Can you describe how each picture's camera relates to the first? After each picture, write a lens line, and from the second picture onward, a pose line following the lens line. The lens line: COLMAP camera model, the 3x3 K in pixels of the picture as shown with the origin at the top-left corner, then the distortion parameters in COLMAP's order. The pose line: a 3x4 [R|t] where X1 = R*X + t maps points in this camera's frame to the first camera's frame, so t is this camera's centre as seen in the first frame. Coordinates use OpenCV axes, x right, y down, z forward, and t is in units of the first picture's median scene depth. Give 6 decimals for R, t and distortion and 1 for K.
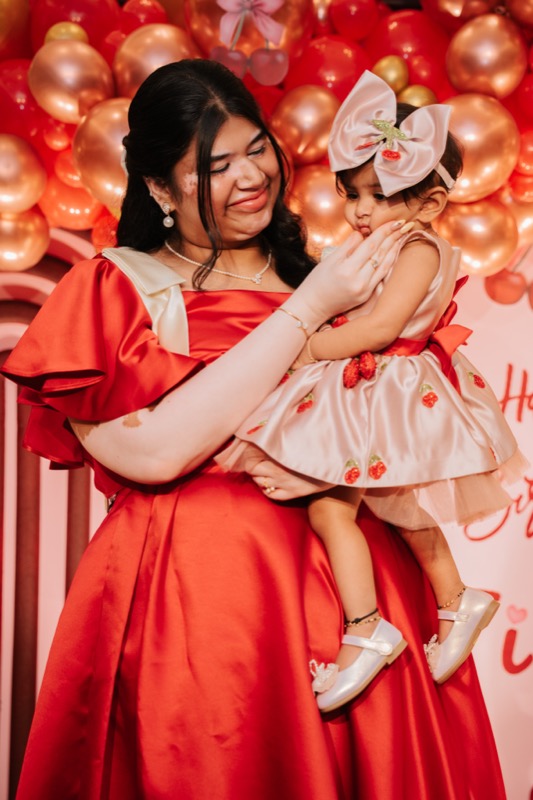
lens RADIAL K [[1321.1, 0, 295.8], [0, 1321.1, 402.0], [0, 0, 1]] dist [0.283088, -0.078524]
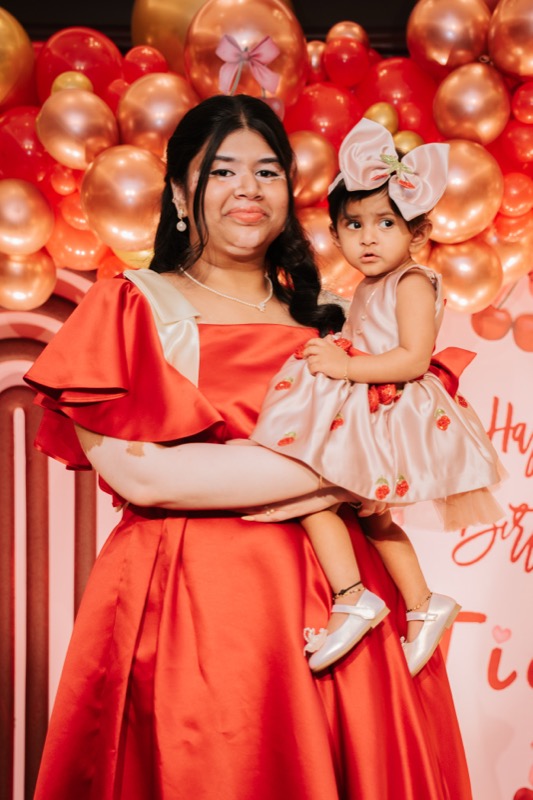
lens RADIAL K [[1382.9, 0, 300.1], [0, 1382.9, 499.9], [0, 0, 1]] dist [0.164160, 0.285353]
pose [[0.999961, -0.005444, 0.007000, -0.001981], [0.005158, 0.999173, 0.040344, 0.008082], [-0.007214, -0.040306, 0.999161, -0.106946]]
